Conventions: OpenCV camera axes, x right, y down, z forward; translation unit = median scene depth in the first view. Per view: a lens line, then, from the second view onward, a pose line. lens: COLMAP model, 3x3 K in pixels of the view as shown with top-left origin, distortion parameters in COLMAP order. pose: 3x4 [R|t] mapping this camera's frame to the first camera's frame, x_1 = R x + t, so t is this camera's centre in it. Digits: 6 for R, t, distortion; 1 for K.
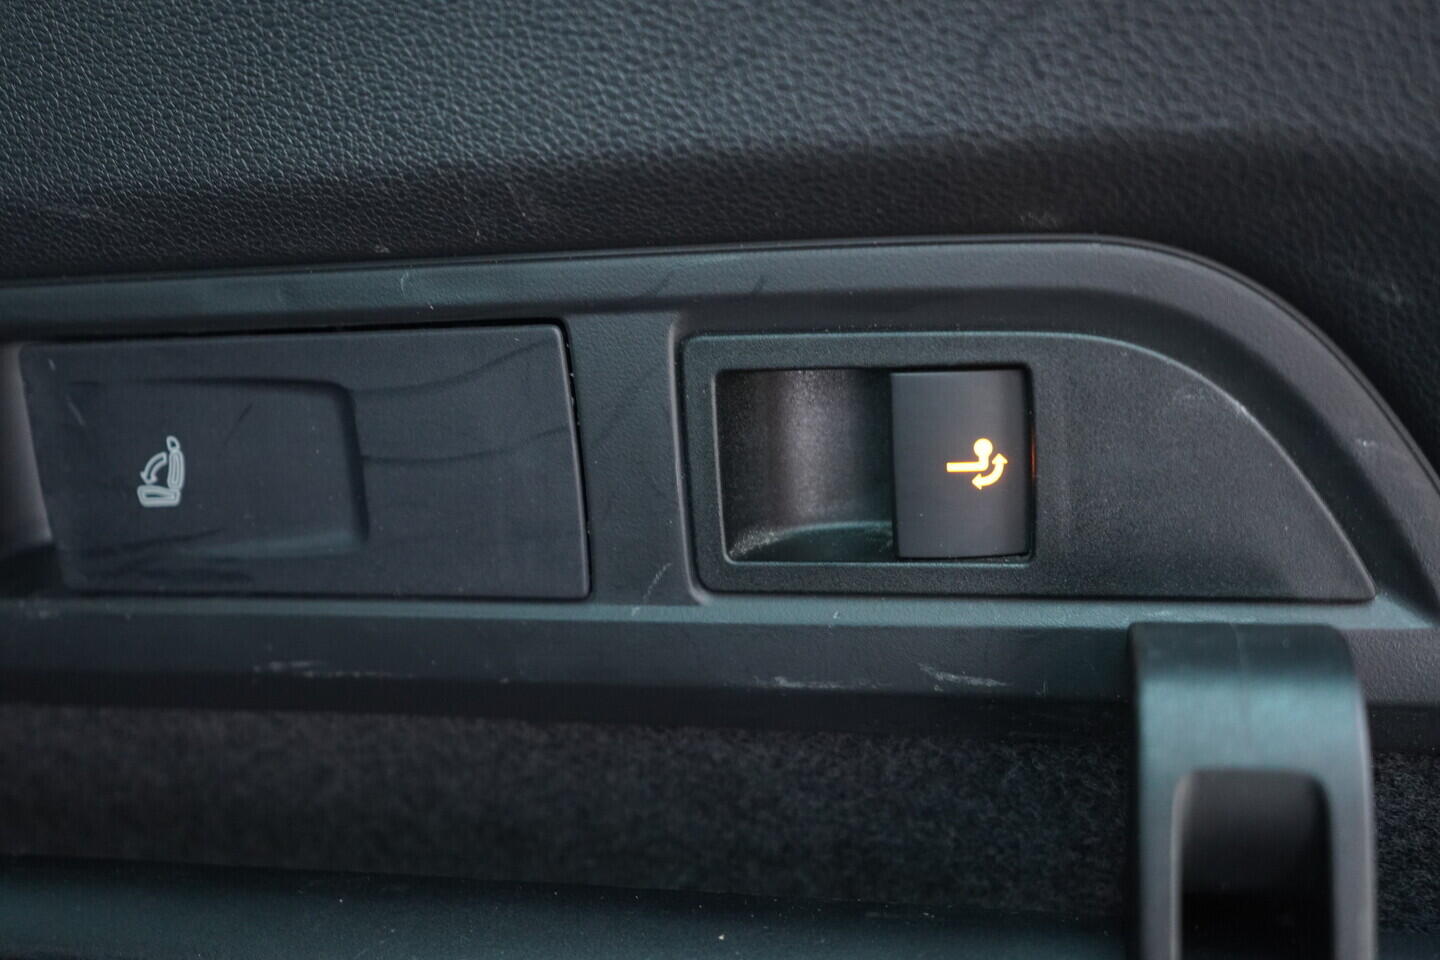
lens RADIAL K [[1487.9, 0, 720.0], [0, 1487.9, 480.0], [0, 0, 1]] dist [-0.021996, 0.103493]
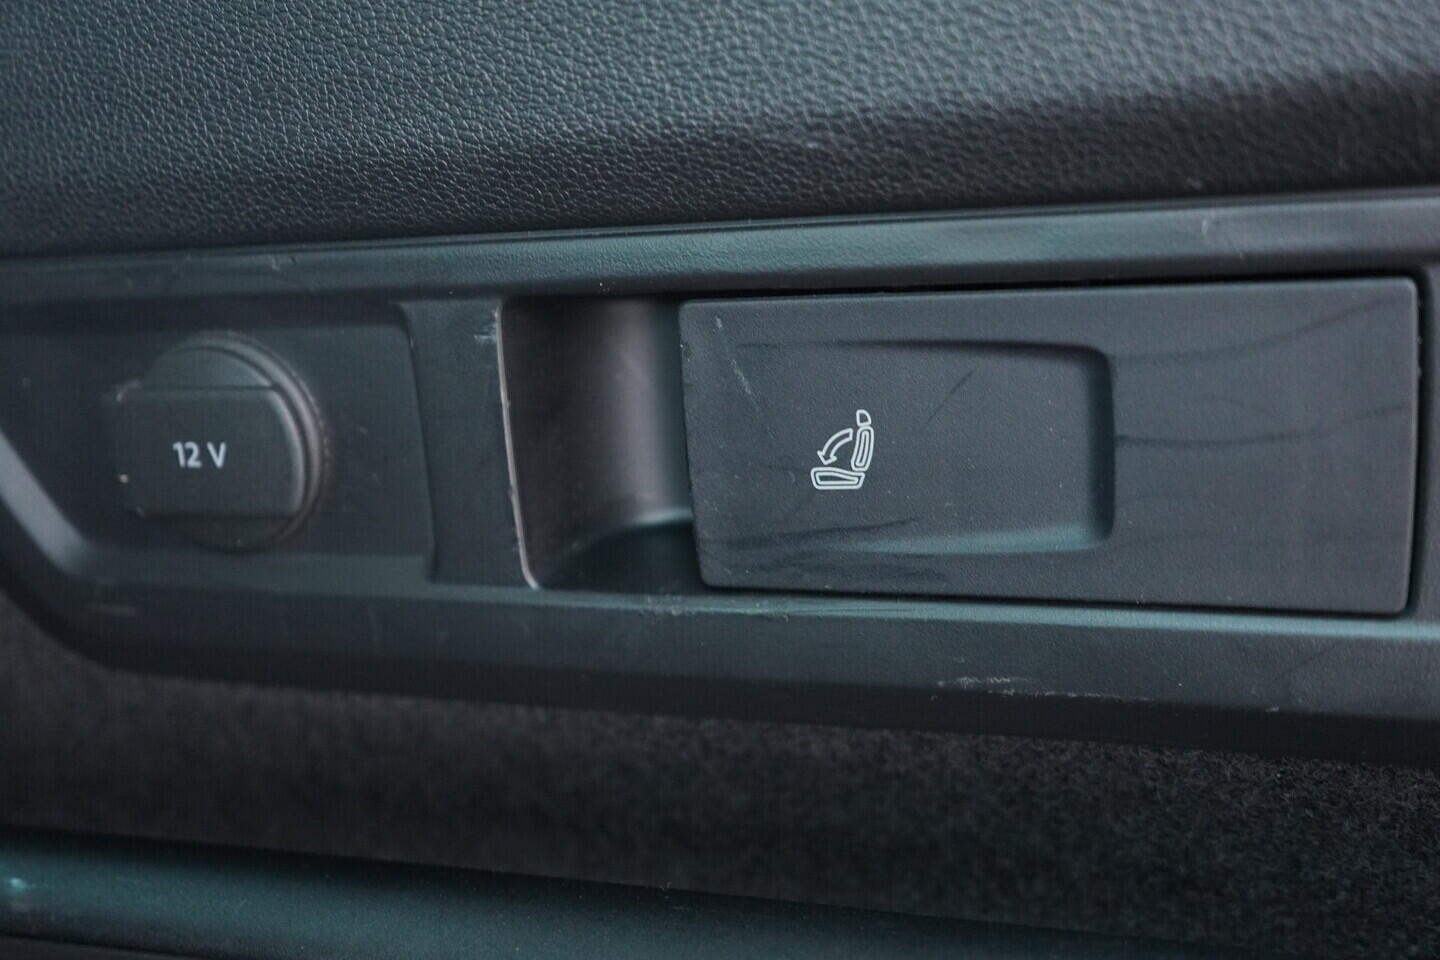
lens RADIAL K [[1487.9, 0, 720.0], [0, 1487.9, 480.0], [0, 0, 1]] dist [-0.021996, 0.103493]
pose [[0.996318, 0.016955, -0.084047, -0.398805], [-0.015380, 0.999694, 0.019351, -0.004219], [0.084350, -0.017987, 0.996274, 0.154925]]
